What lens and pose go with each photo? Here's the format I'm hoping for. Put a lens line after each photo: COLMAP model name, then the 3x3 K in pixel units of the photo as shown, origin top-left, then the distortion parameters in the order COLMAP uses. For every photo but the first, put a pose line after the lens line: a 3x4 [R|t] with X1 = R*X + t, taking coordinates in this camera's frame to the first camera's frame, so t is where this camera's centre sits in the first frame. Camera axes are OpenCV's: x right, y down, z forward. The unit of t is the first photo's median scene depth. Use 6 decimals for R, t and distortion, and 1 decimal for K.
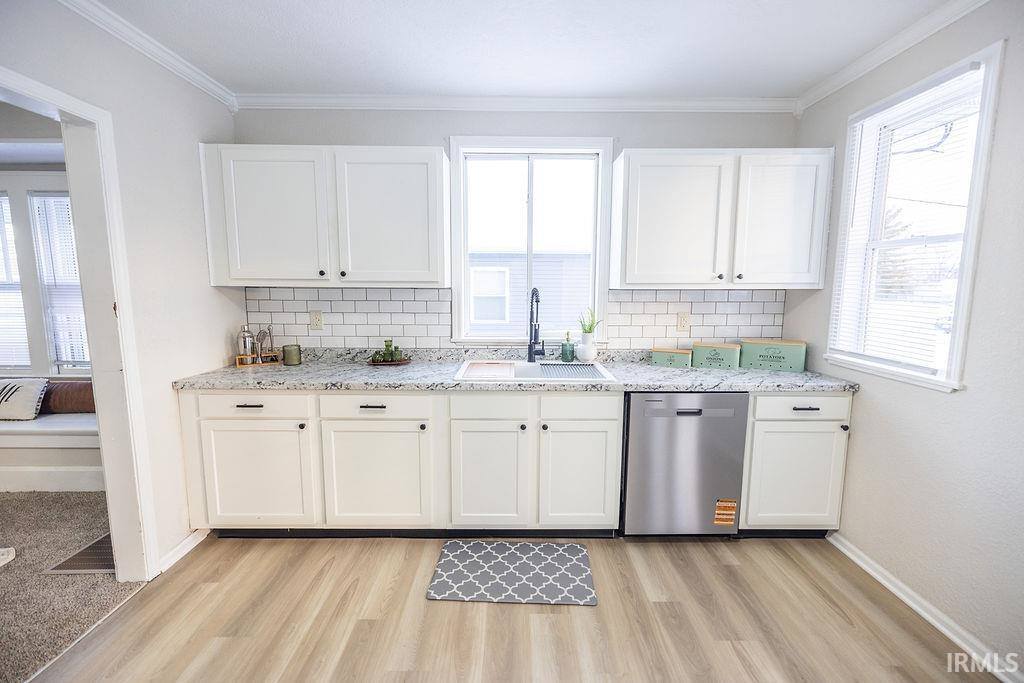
lens RADIAL K [[427.4, 0, 514.7], [0, 427.4, 339.7], [0, 0, 1]] dist [0.001273, 0.000224]
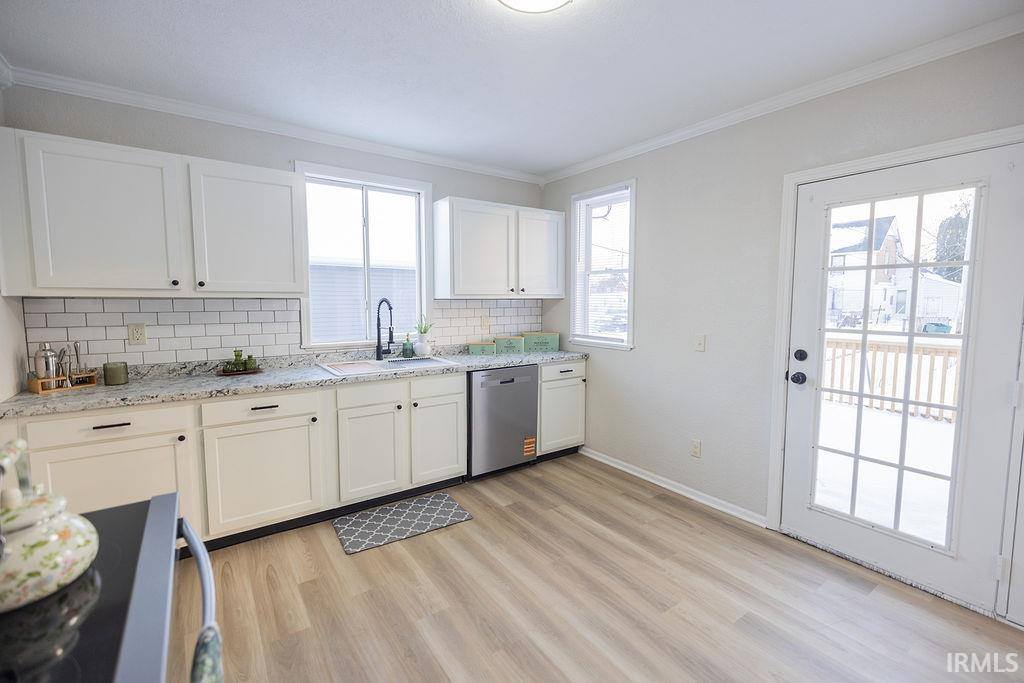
lens RADIAL K [[447.4, 0, 512.0], [0, 447.4, 341.5], [0, 0, 1]] dist [0.002978, 0.000351]
pose [[0.819995, -0.056816, 0.569544, -0.406001], [0.074307, 0.997207, -0.007504, 0.040705], [-0.567527, 0.048474, 0.821927, -0.260304]]
